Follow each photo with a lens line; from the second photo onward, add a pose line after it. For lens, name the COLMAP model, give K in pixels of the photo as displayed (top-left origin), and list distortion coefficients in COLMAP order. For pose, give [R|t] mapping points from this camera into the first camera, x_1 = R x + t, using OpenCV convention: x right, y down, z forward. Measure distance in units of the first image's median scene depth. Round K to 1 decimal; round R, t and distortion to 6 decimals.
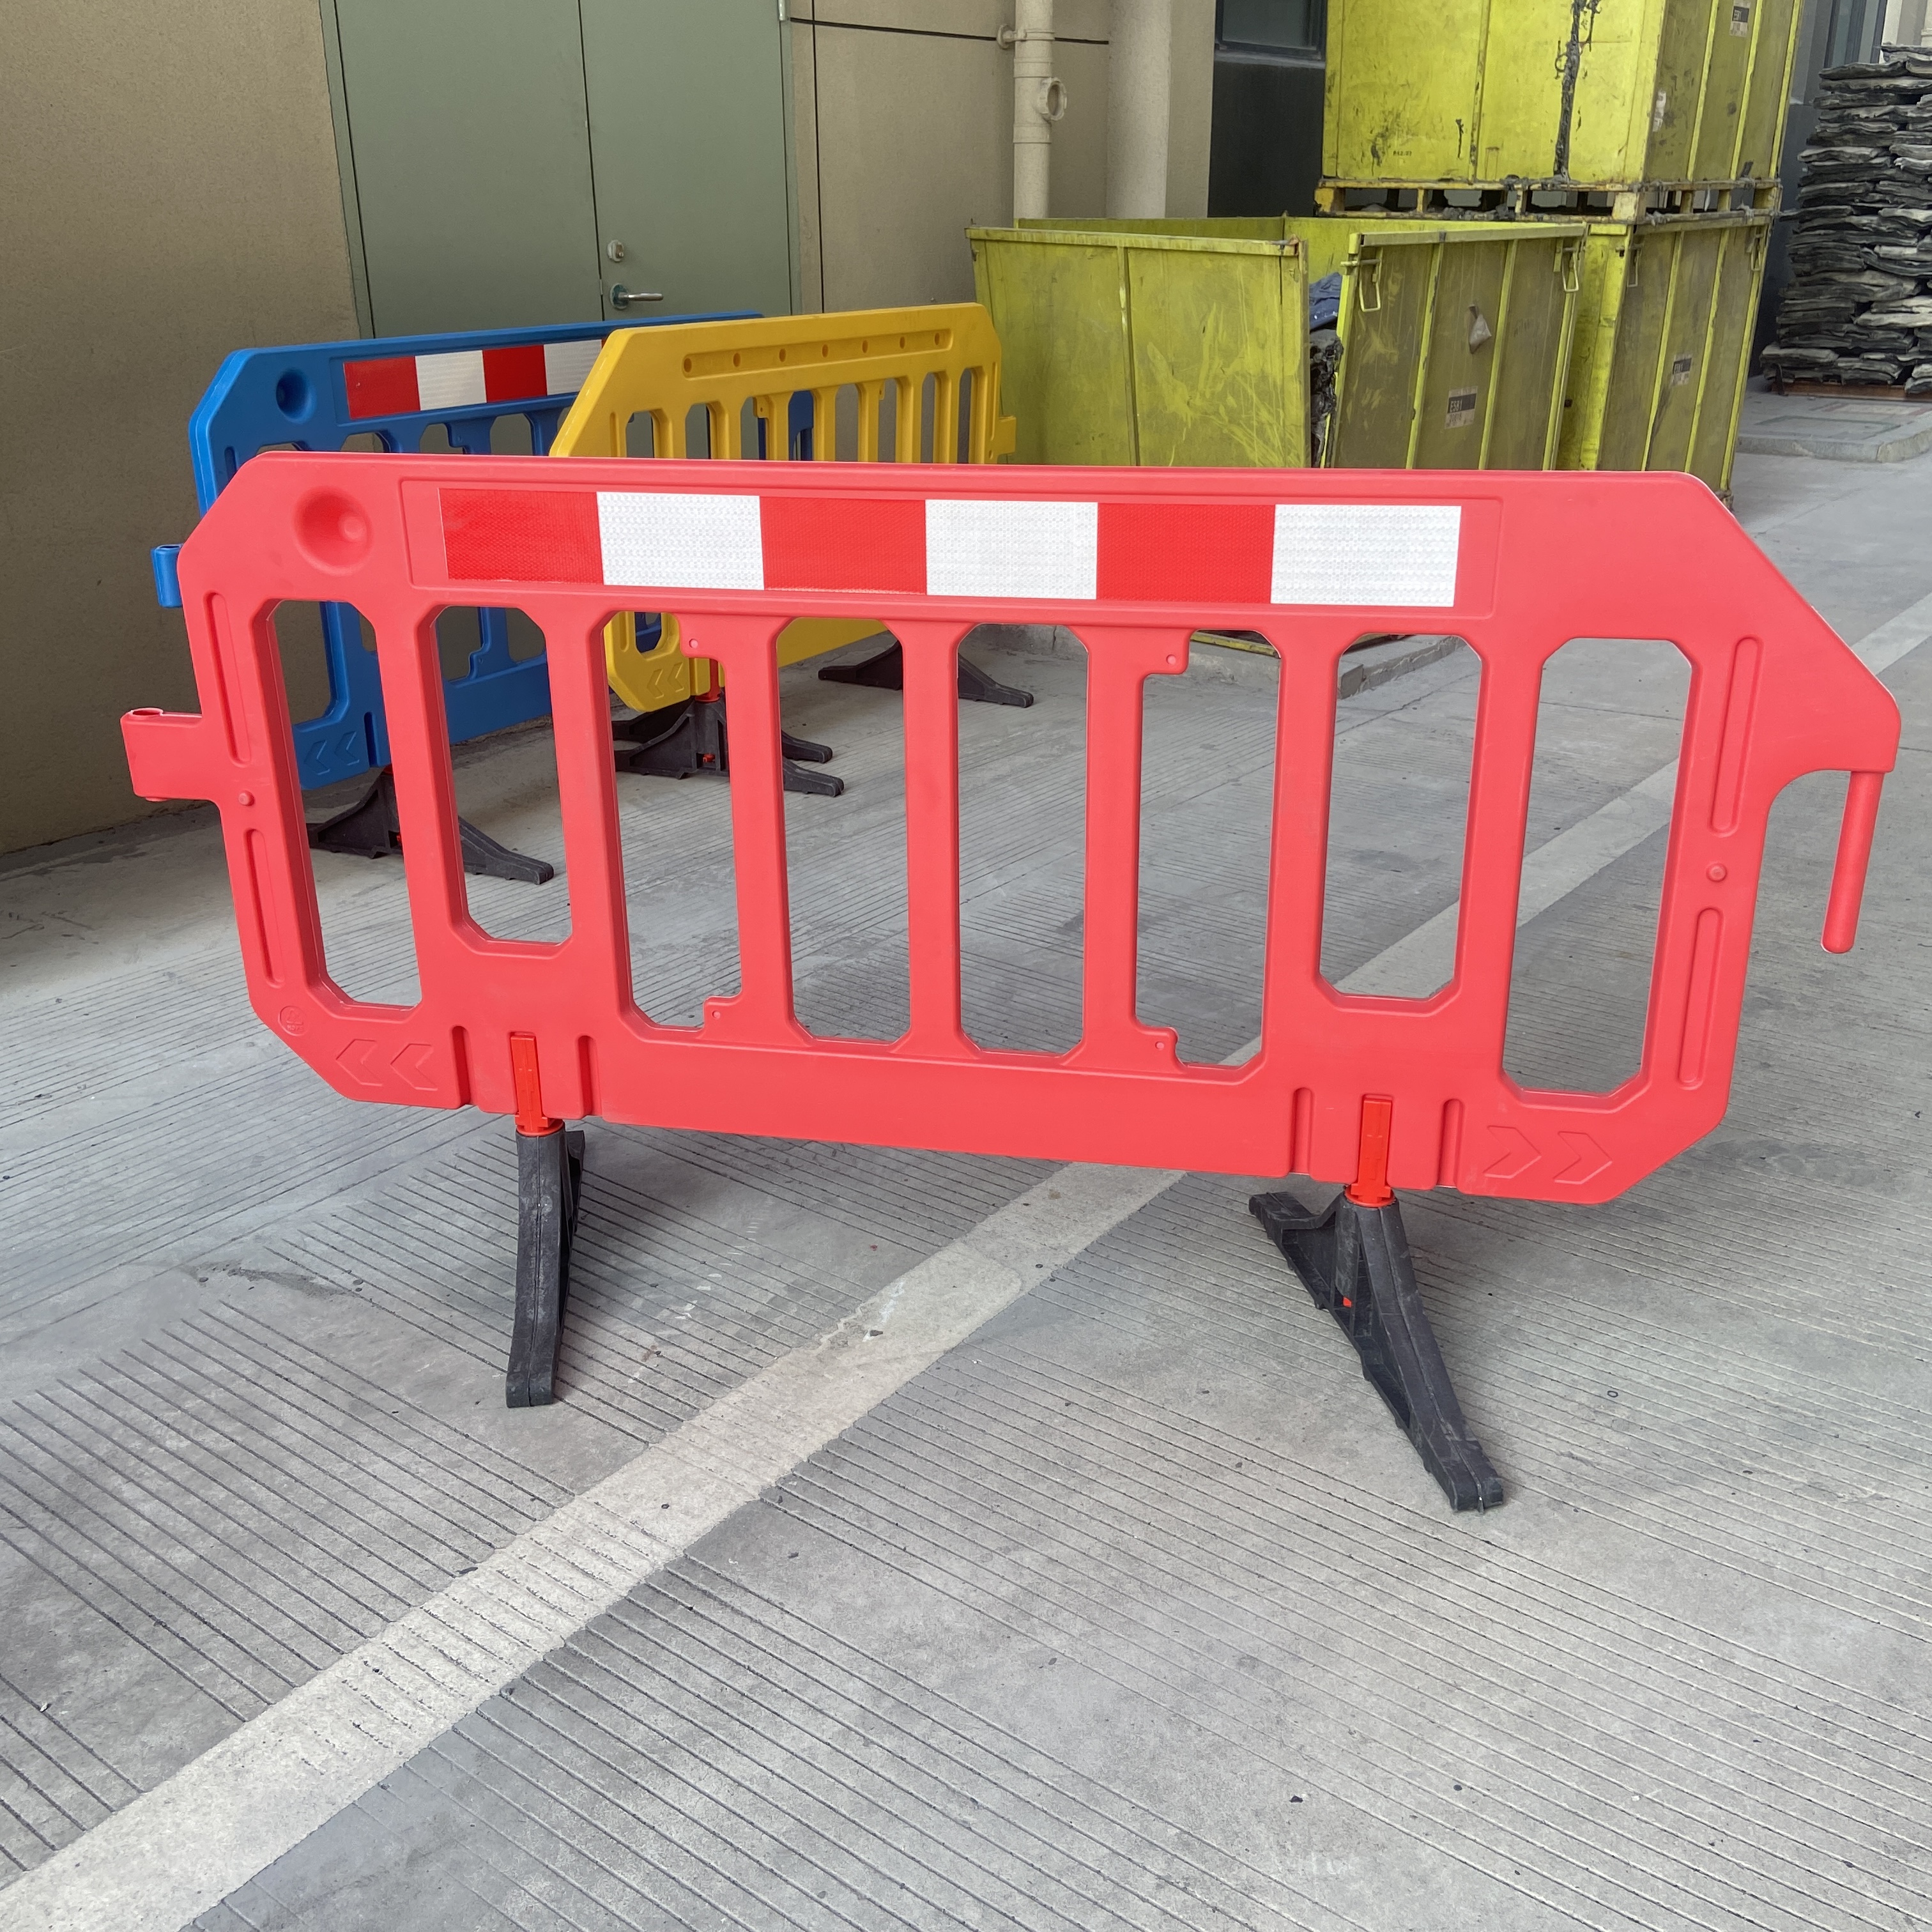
lens RADIAL K [[1950.3, 0, 966.0], [0, 1950.3, 966.0], [0, 0, 1]] dist [0.114885, -0.151299]
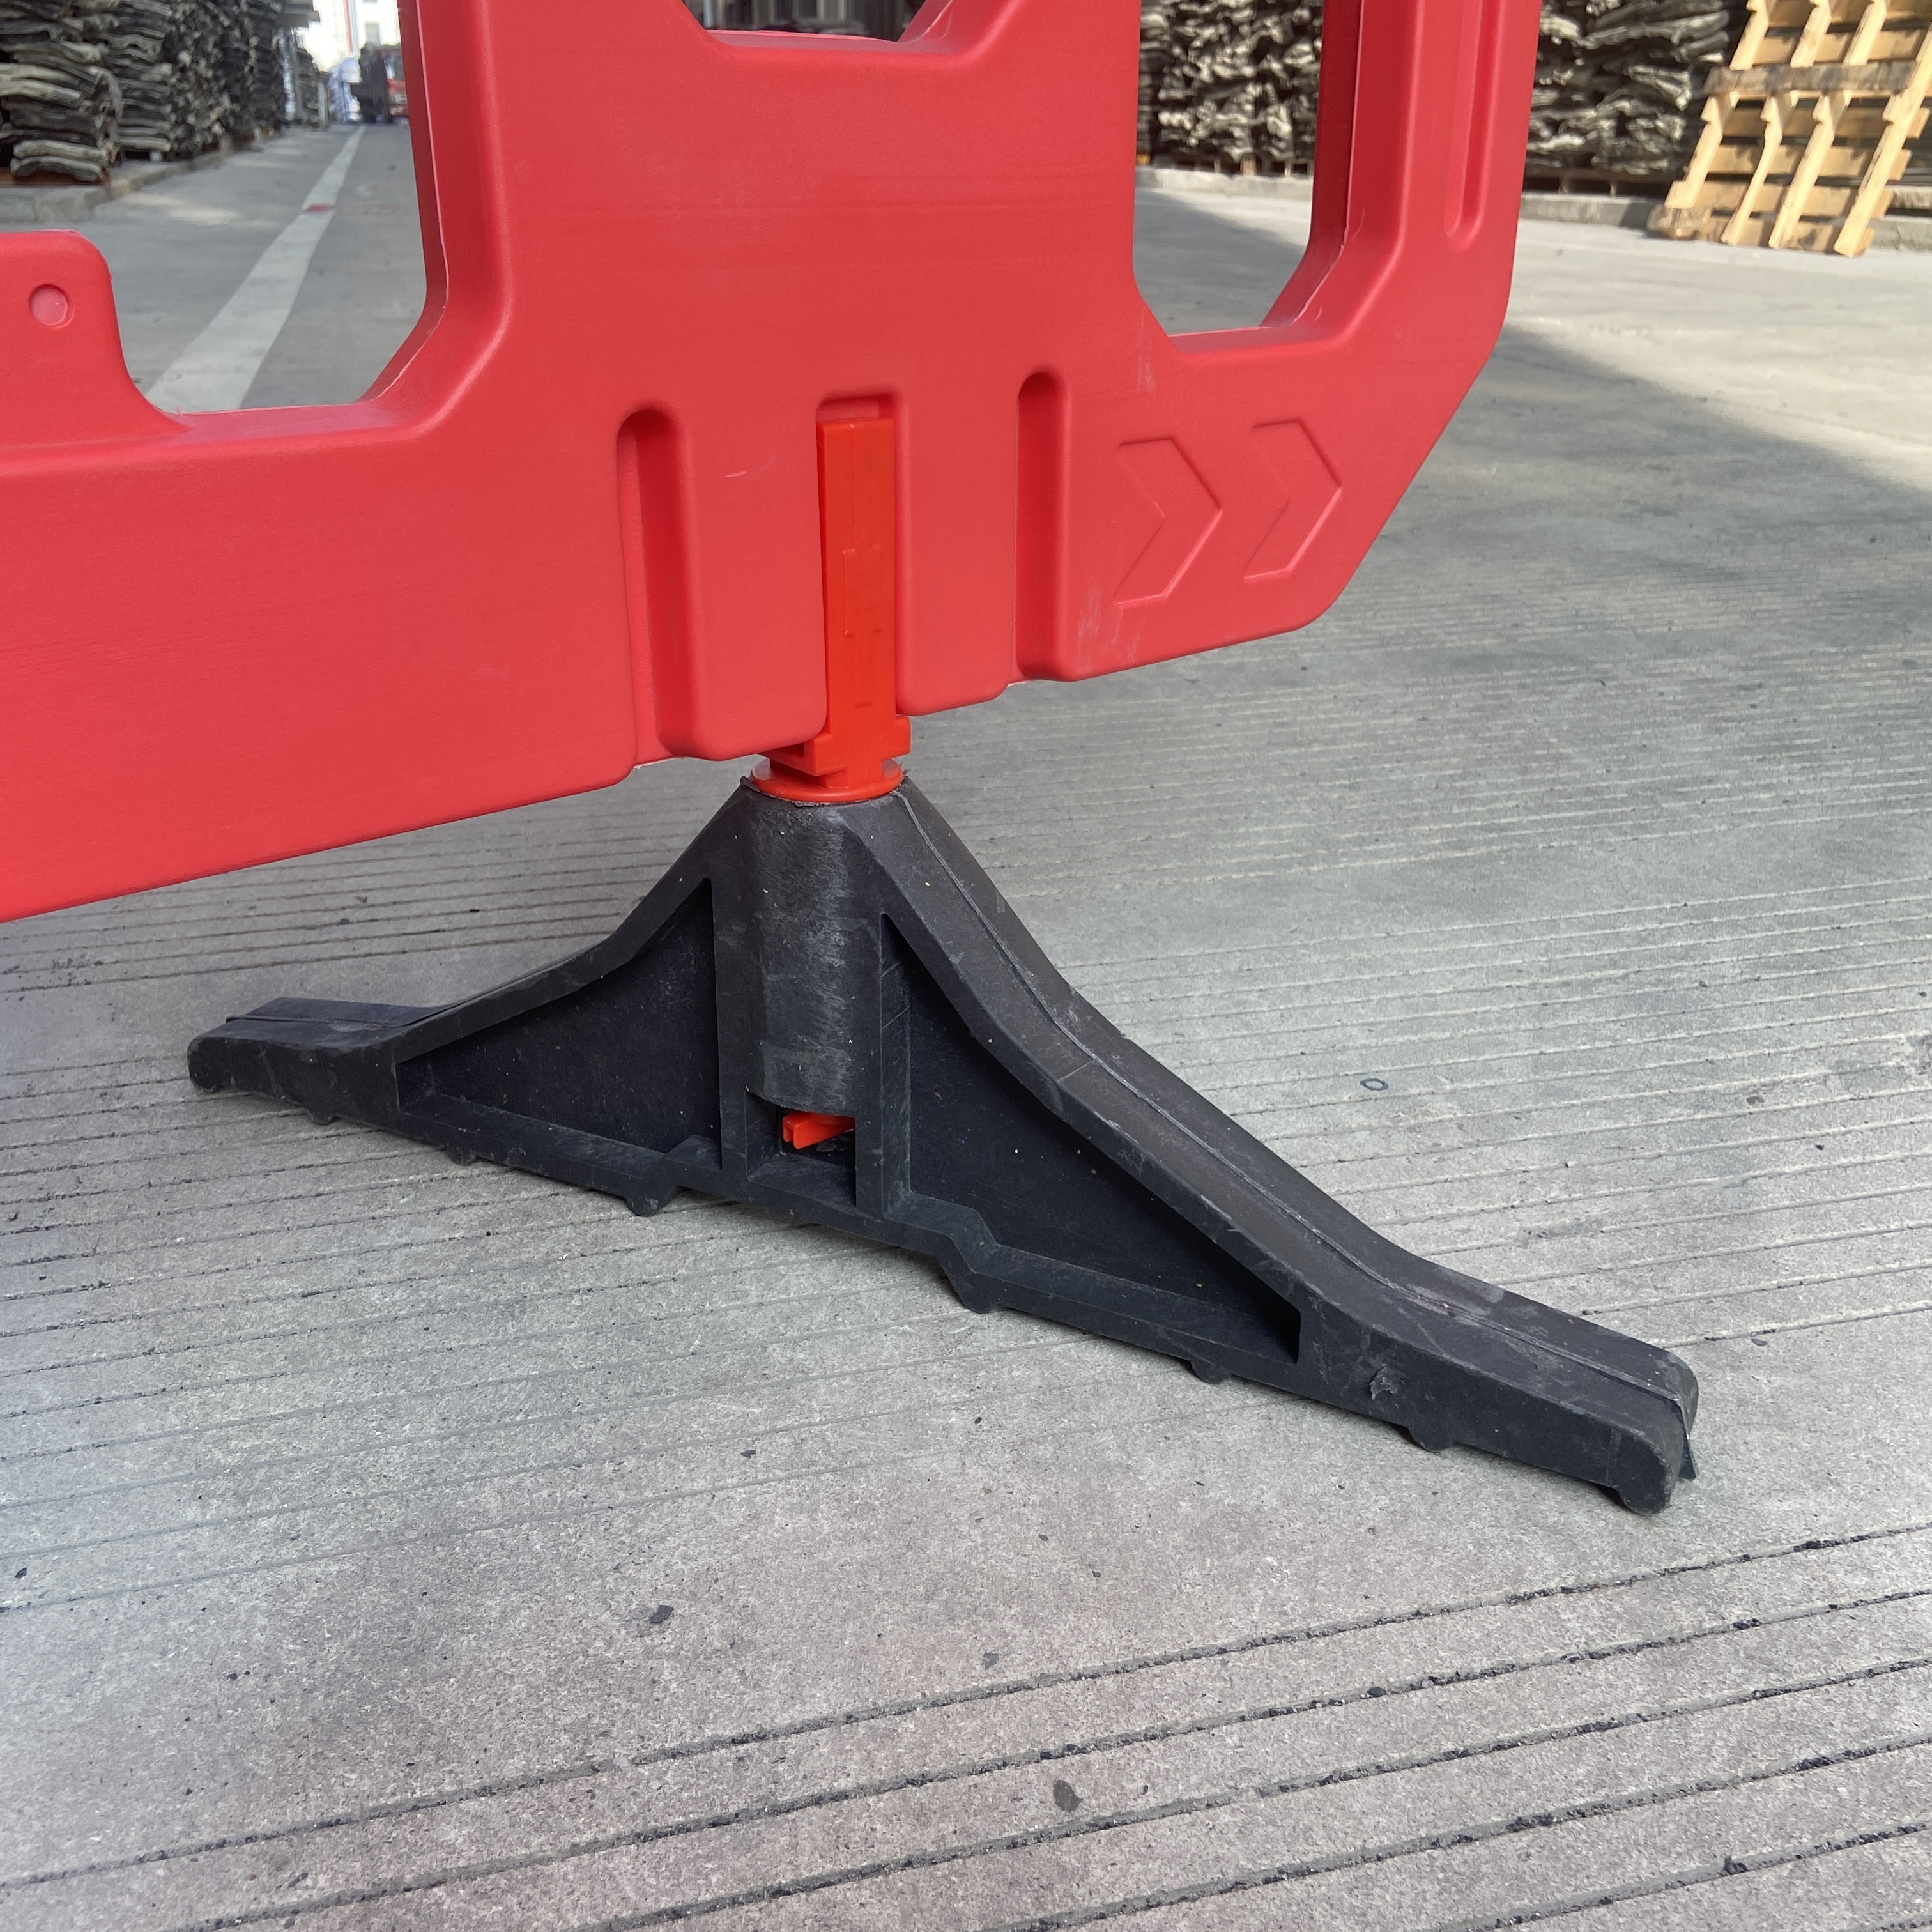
lens RADIAL K [[1950.3, 0, 966.0], [0, 1950.3, 966.0], [0, 0, 1]] dist [0.114885, -0.151299]
pose [[0.622997, -0.303864, 0.720793, -0.017273], [0.279124, 0.947160, 0.158041, 0.096276], [-0.730729, 0.102731, 0.674893, 0.729952]]
